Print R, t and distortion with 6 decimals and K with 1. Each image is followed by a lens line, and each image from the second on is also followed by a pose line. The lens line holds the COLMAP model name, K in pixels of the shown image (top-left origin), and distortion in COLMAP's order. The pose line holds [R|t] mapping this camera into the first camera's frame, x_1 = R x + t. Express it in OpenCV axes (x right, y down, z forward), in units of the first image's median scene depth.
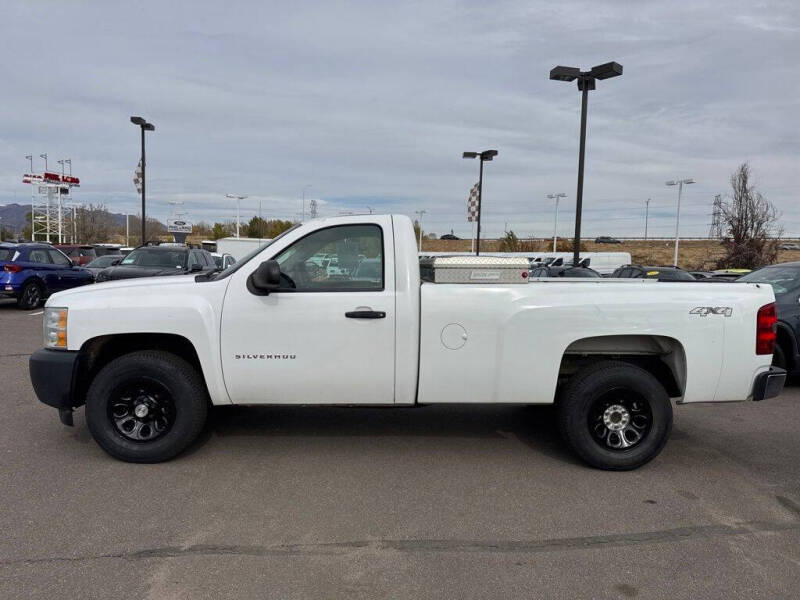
lens RADIAL K [[566.3, 0, 402.1], [0, 566.3, 304.2], [0, 0, 1]] dist [0.046044, -0.040958]
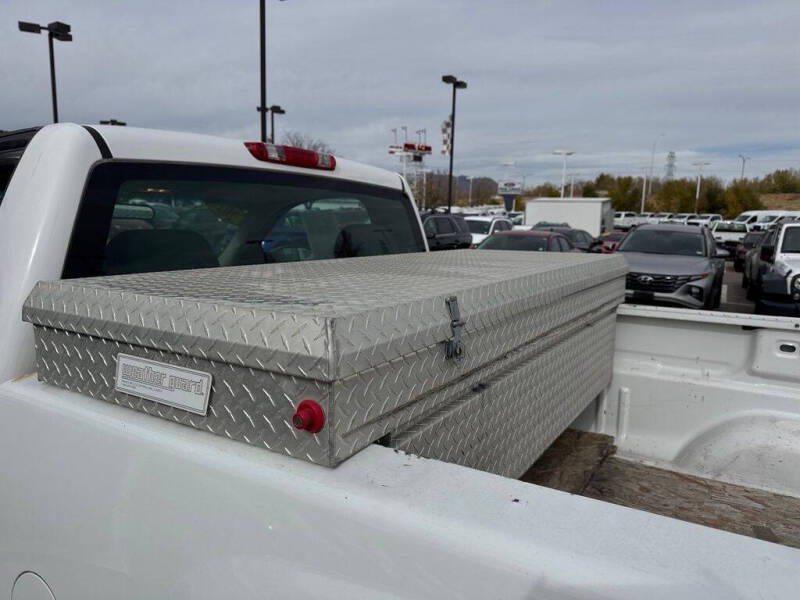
lens RADIAL K [[568.1, 0, 391.7], [0, 568.1, 312.1], [0, 0, 1]] dist [0.026336, -0.023782]
pose [[0.821884, 0.094143, -0.561822, 0.316265], [-0.048127, 0.994199, 0.096191, -0.096138], [0.567618, -0.052019, 0.821647, 0.849972]]
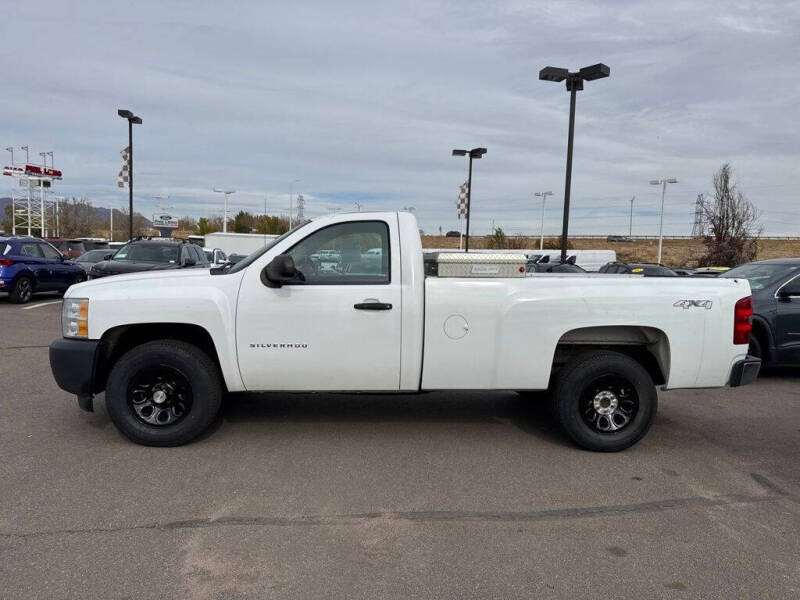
lens RADIAL K [[566.3, 0, 407.0], [0, 566.3, 305.5], [0, 0, 1]] dist [0.046044, -0.040958]
pose [[0.999506, 0.003017, 0.031284, -0.032338], [-0.003284, 0.999958, 0.008507, 0.007338], [-0.031257, -0.008605, 0.999474, -0.059532]]
